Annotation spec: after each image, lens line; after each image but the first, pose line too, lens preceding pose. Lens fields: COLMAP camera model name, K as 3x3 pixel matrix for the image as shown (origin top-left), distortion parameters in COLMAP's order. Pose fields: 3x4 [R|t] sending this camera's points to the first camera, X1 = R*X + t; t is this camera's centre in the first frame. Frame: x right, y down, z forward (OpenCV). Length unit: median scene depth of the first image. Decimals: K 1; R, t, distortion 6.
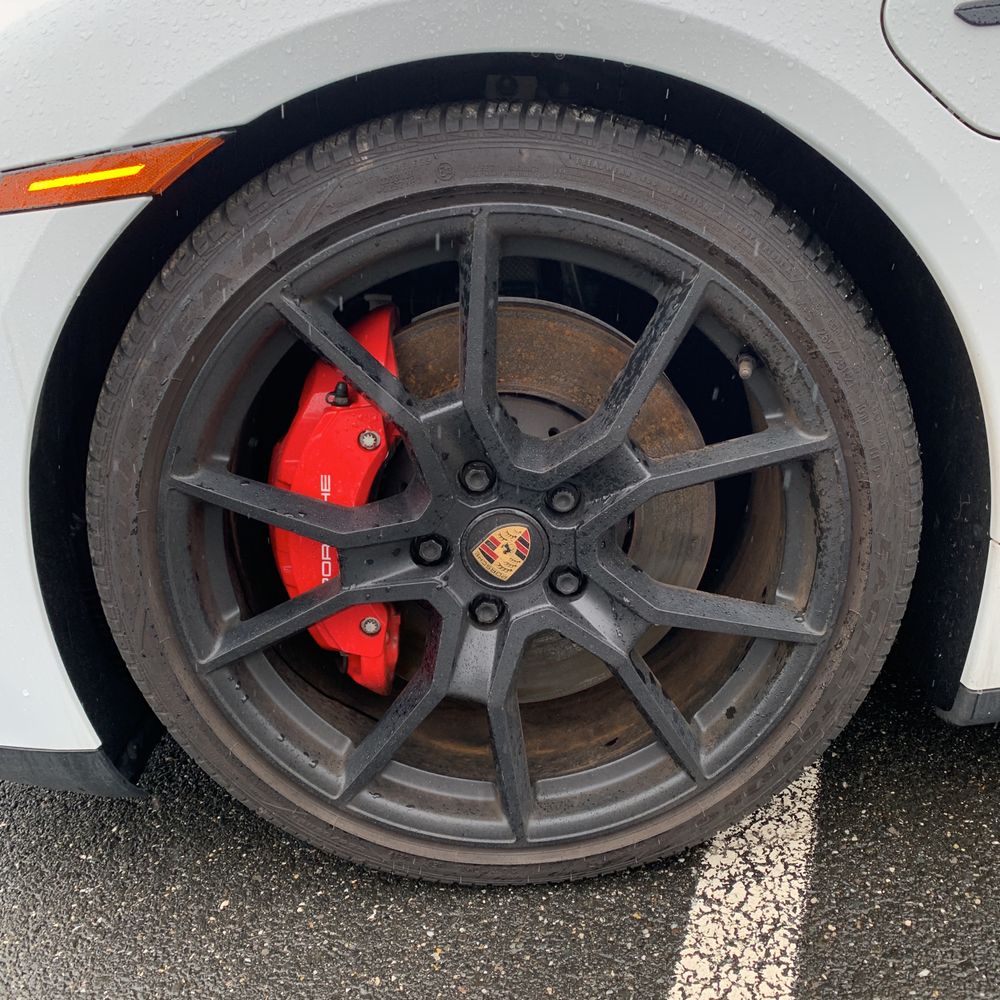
lens RADIAL K [[1022.7, 0, 492.6], [0, 1022.7, 471.7], [0, 0, 1]] dist [0.059892, -0.154056]
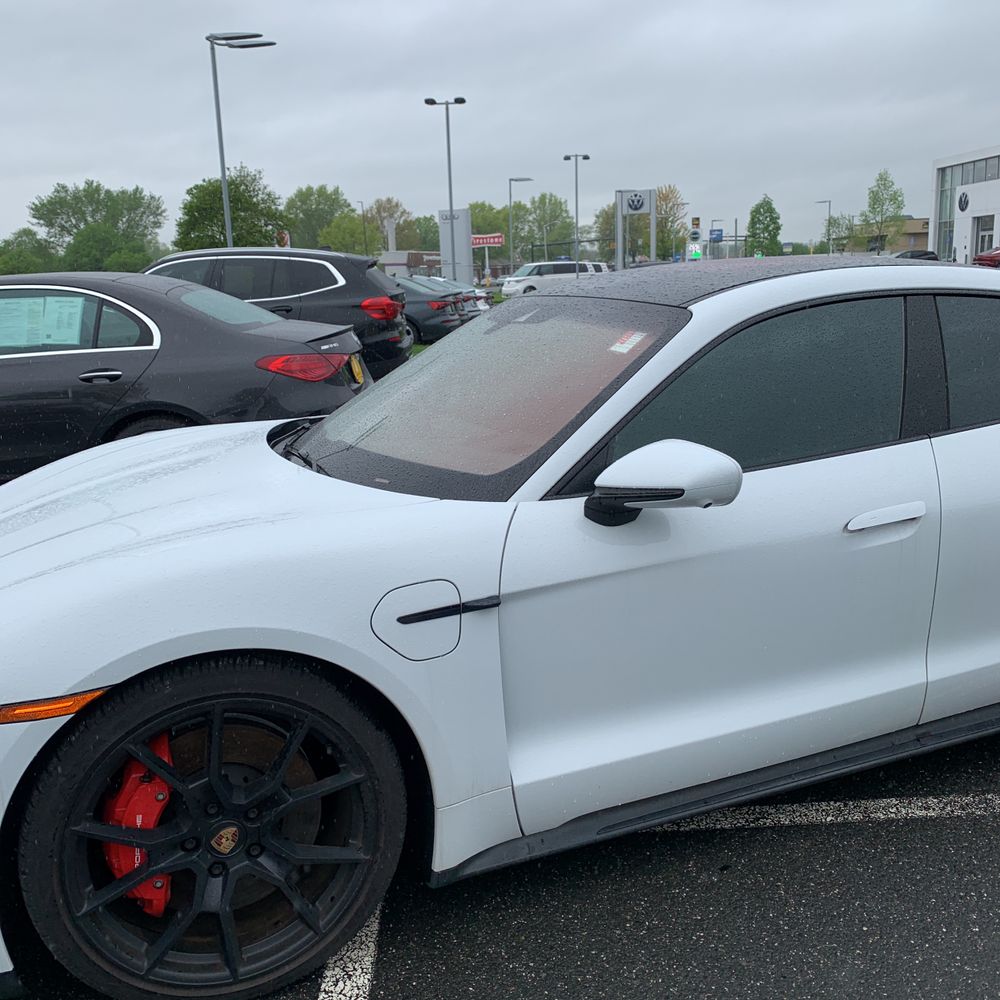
lens RADIAL K [[1022.7, 0, 492.6], [0, 1022.7, 471.7], [0, 0, 1]] dist [0.059892, -0.154056]
pose [[0.935010, -0.017339, 0.354198, -0.216732], [0.072646, 0.986987, -0.143456, -0.336751], [-0.347102, 0.159864, 0.924102, -1.334320]]
